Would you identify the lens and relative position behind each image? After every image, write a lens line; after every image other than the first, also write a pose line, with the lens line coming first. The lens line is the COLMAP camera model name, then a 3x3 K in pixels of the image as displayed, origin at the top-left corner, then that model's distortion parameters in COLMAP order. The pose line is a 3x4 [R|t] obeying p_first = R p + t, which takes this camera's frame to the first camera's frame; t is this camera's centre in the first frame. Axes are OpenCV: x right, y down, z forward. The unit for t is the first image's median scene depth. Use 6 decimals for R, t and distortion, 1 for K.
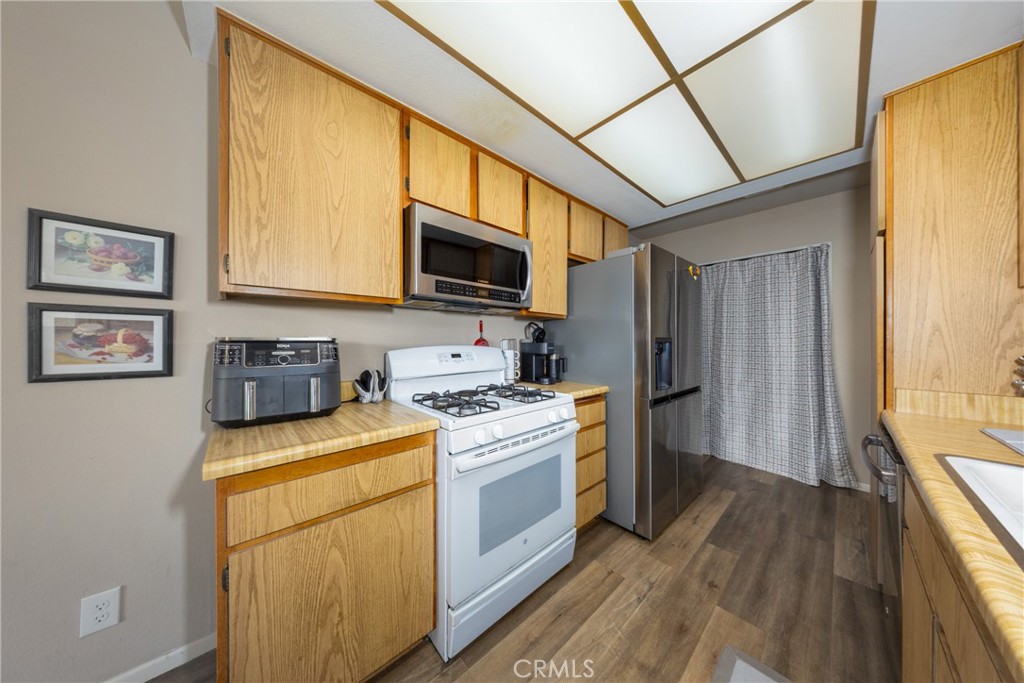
lens RADIAL K [[297.6, 0, 512.0], [0, 297.6, 341.5], [0, 0, 1]] dist [-0.000976, 0.000005]
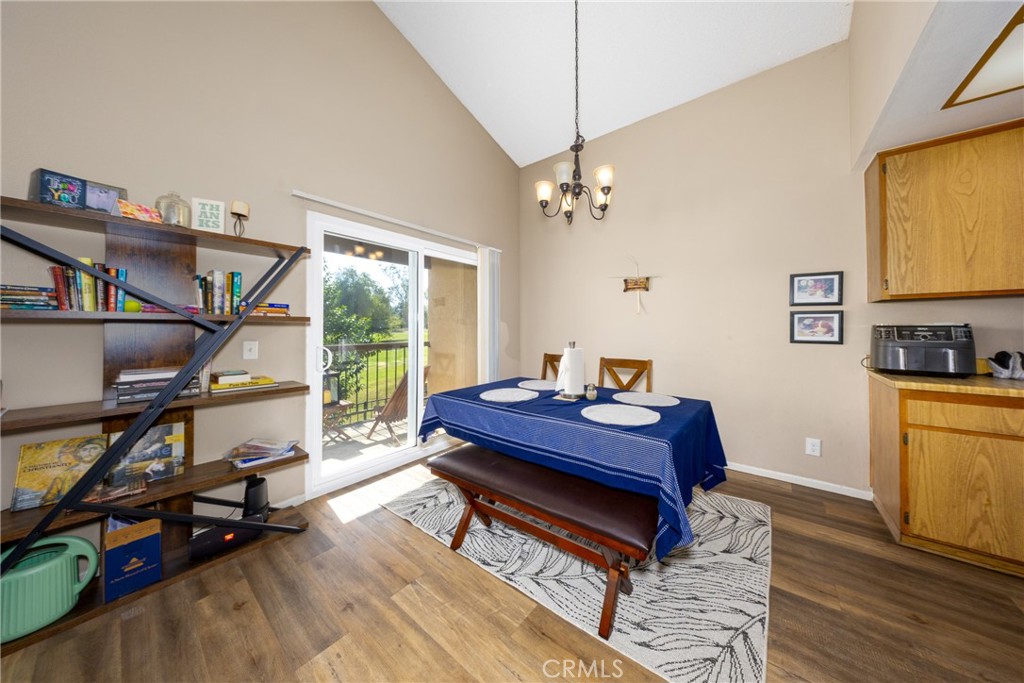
lens RADIAL K [[322.3, 0, 515.0], [0, 322.3, 324.4], [0, 0, 1]] dist [-0.001038, 0.000244]
pose [[0.171936, -0.012193, -0.985033, 0.608072], [-0.000615, 0.999922, -0.012485, 0.015120], [0.985108, 0.002752, 0.171915, -1.577411]]
